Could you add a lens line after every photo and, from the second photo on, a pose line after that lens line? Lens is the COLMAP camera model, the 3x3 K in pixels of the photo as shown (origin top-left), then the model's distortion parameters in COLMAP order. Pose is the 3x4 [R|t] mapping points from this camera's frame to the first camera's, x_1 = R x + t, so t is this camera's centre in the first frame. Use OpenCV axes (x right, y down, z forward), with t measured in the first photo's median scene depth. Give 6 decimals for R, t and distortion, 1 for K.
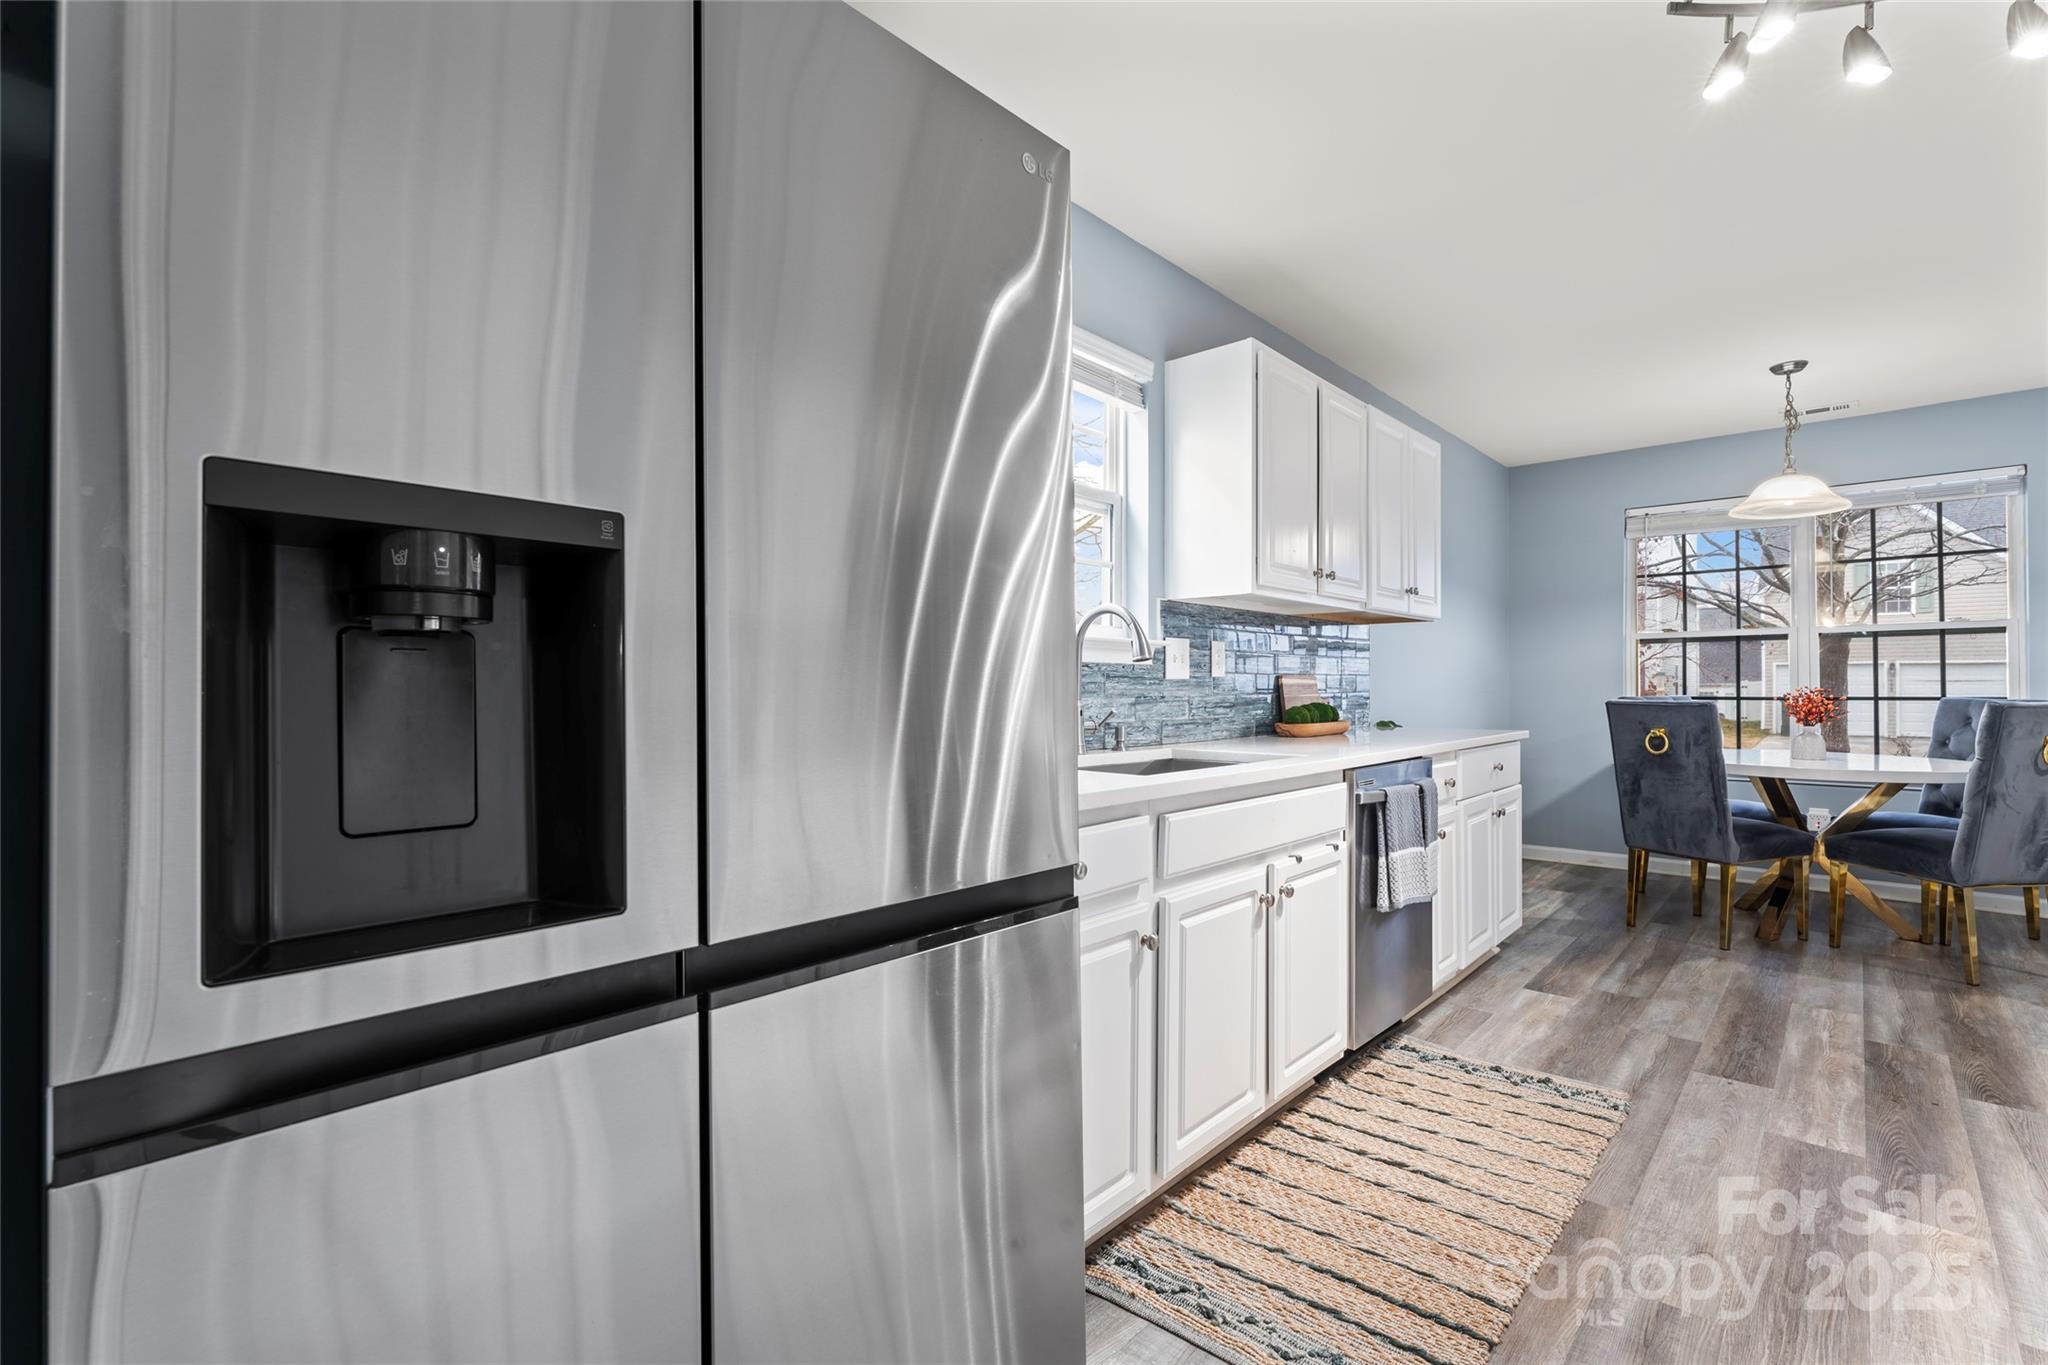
lens RADIAL K [[924.8, 0, 1037.0], [0, 924.8, 688.0], [0, 0, 1]] dist [0.003648, 0.001271]
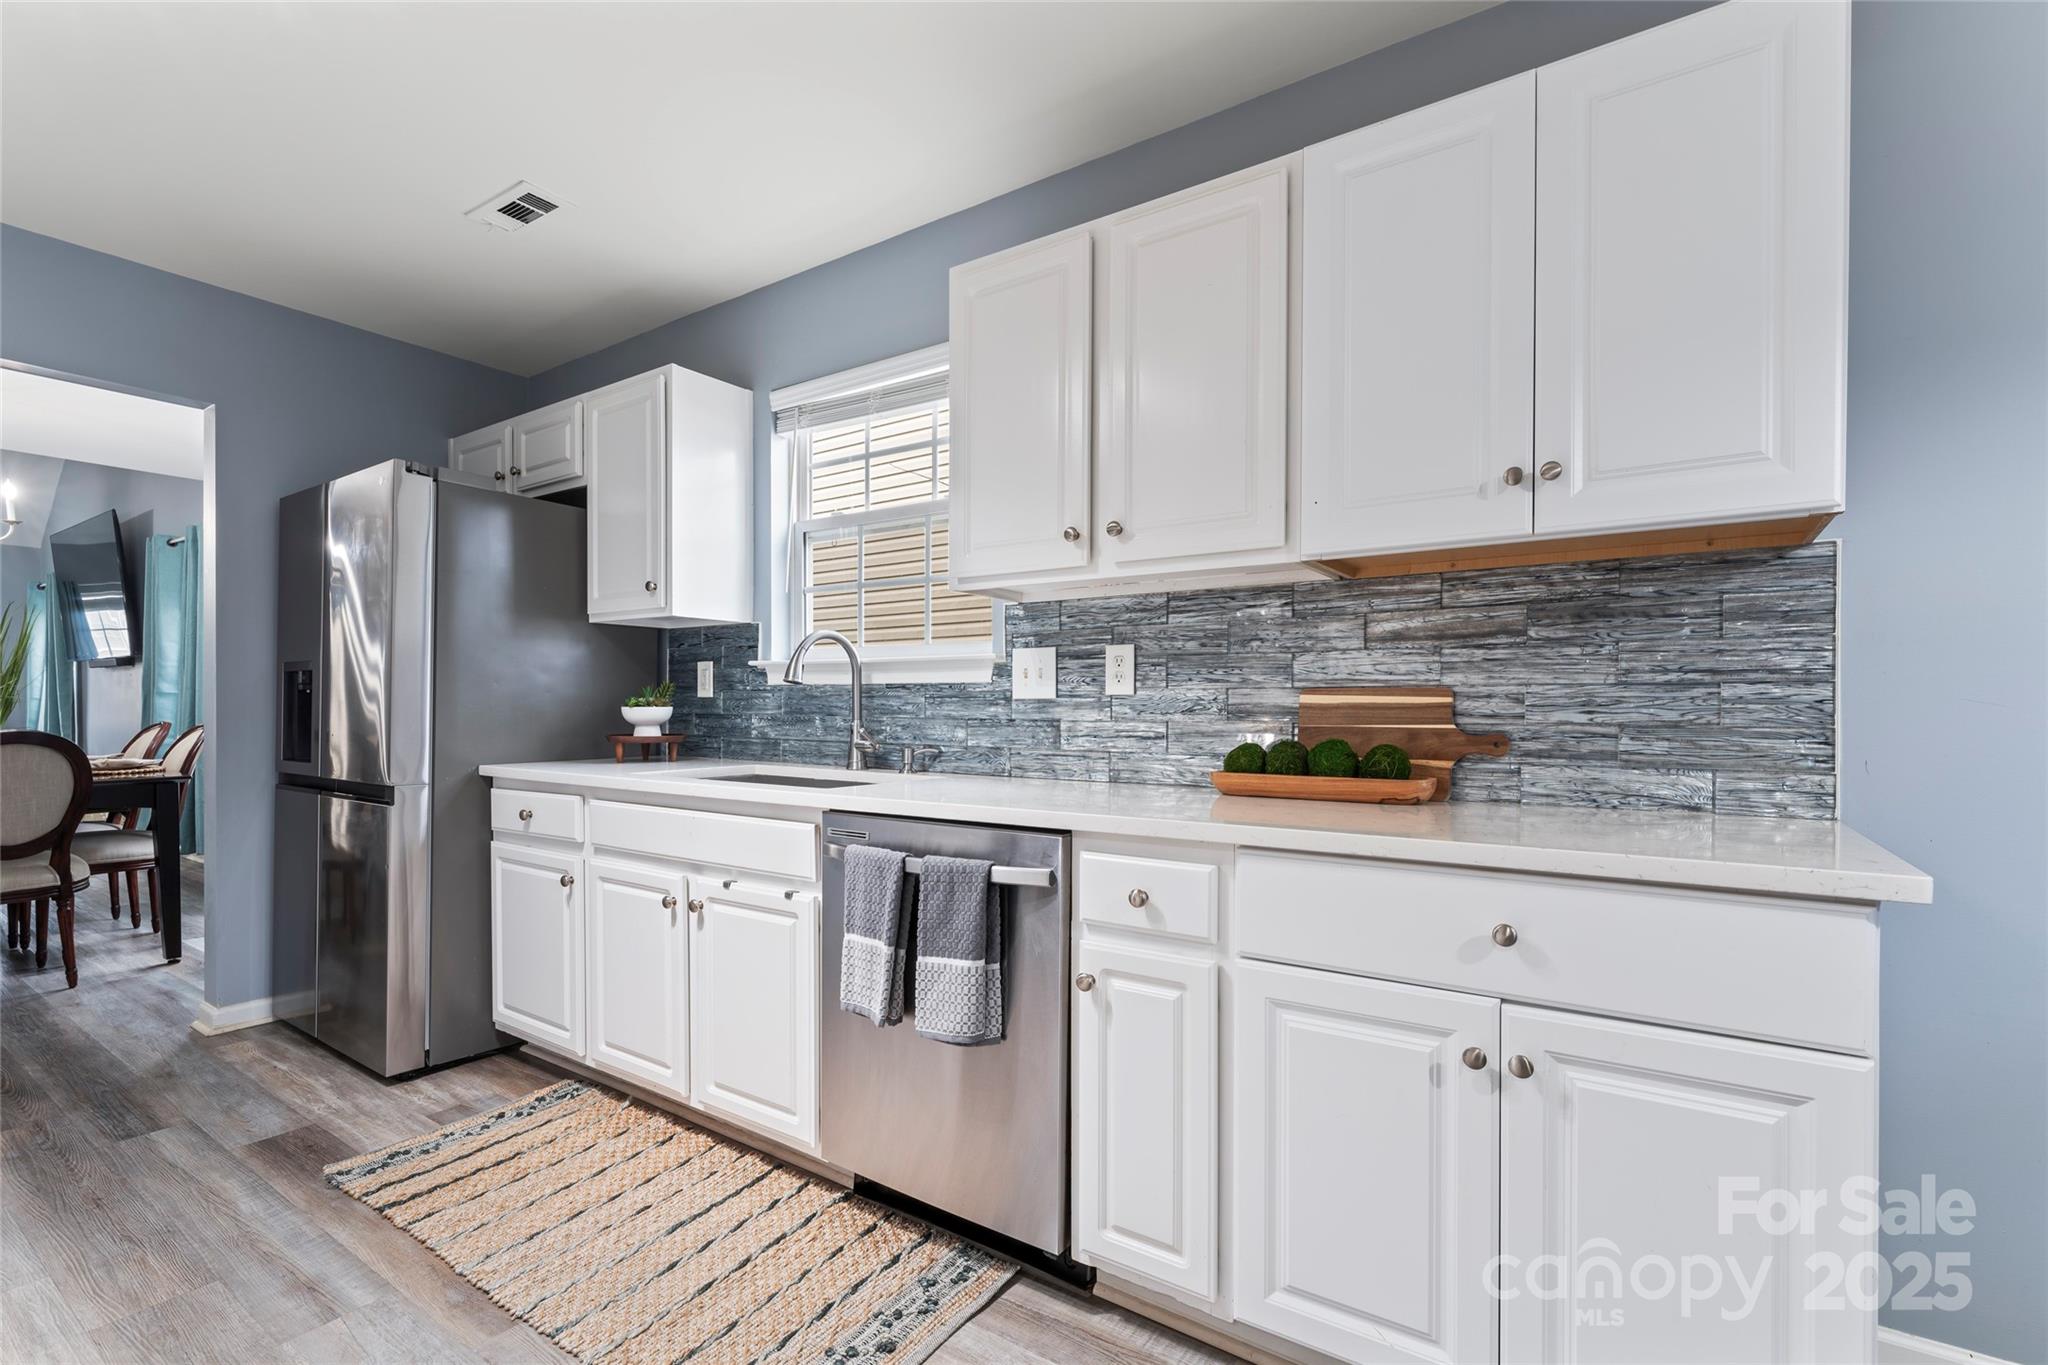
lens RADIAL K [[924.8, 0, 1021.1], [0, 924.8, 701.5], [0, 0, 1]] dist [0.003648, 0.001271]
pose [[0.118077, -0.001014, -0.993004, 1.013784], [0.000145, 0.999999, -0.001004, -0.006009], [0.993004, -0.000026, 0.118077, 0.937938]]
